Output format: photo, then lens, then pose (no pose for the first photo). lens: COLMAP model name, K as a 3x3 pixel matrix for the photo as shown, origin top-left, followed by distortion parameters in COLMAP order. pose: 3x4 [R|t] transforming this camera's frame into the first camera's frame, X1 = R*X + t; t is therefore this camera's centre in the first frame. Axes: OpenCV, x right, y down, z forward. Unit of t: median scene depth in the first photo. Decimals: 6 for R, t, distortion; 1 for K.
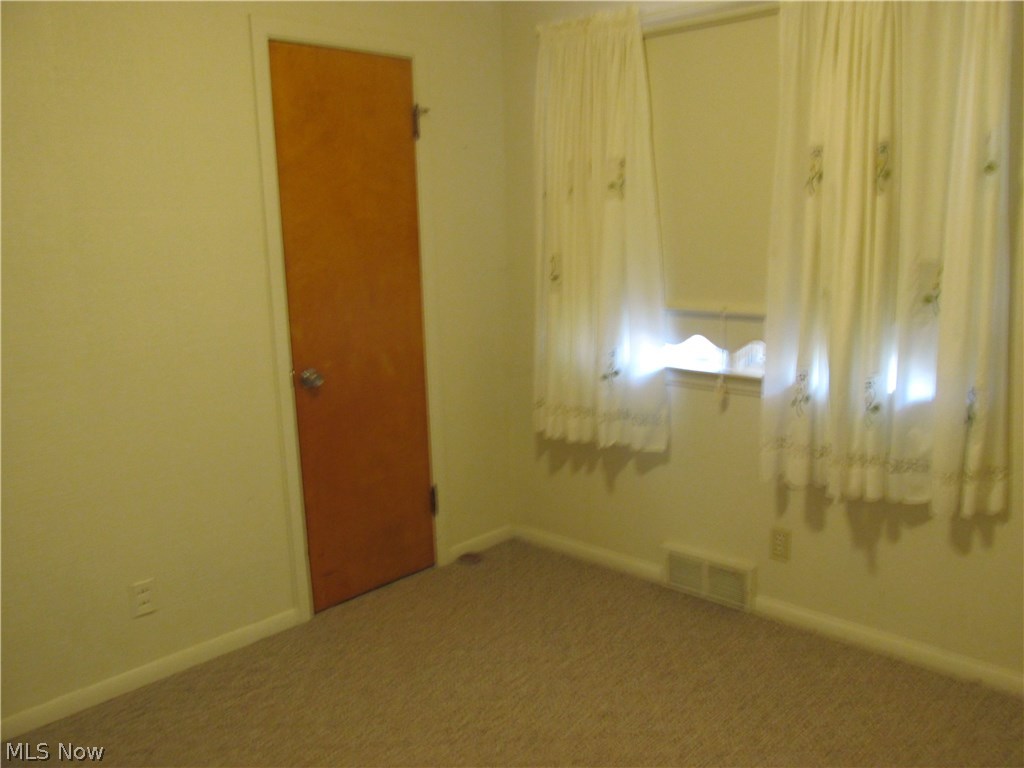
lens RADIAL K [[846.0, 0, 512.3], [0, 846.0, 384.7], [0, 0, 1]] dist [0.006197, 0.002354]
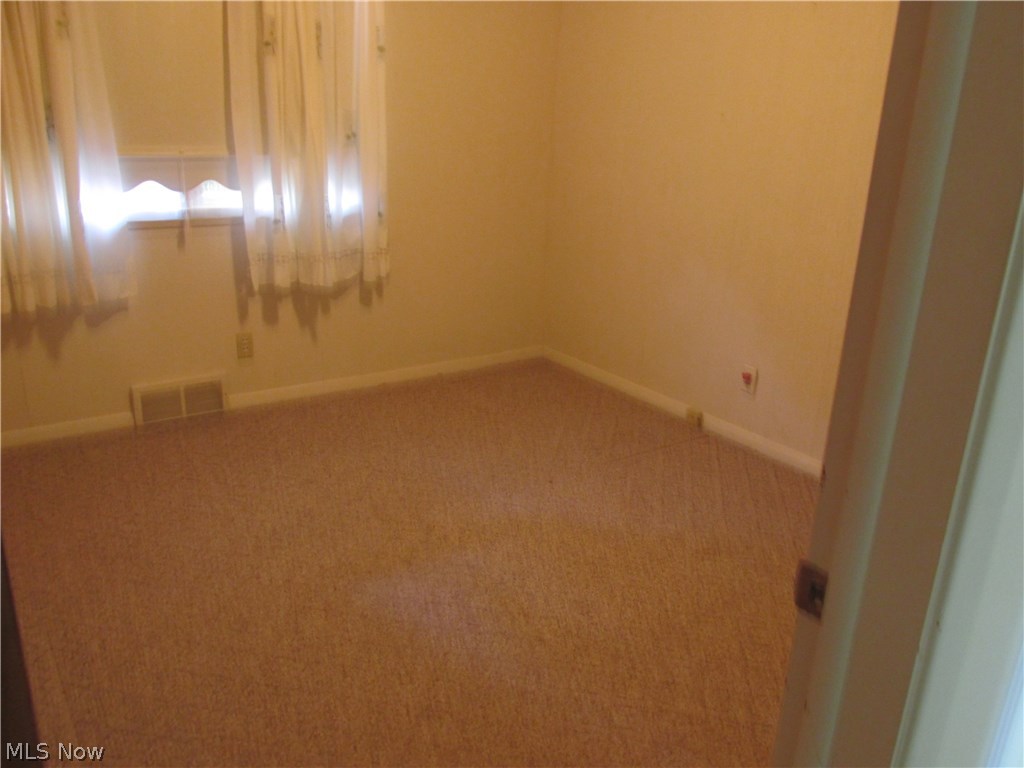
lens RADIAL K [[846.0, 0, 512.3], [0, 846.0, 384.8], [0, 0, 1]] dist [0.006197, 0.002354]
pose [[0.187767, -0.294471, 0.937033, -0.806896], [0.123828, 0.953486, 0.274829, -0.053221], [-0.974377, 0.064427, 0.215497, 0.364970]]
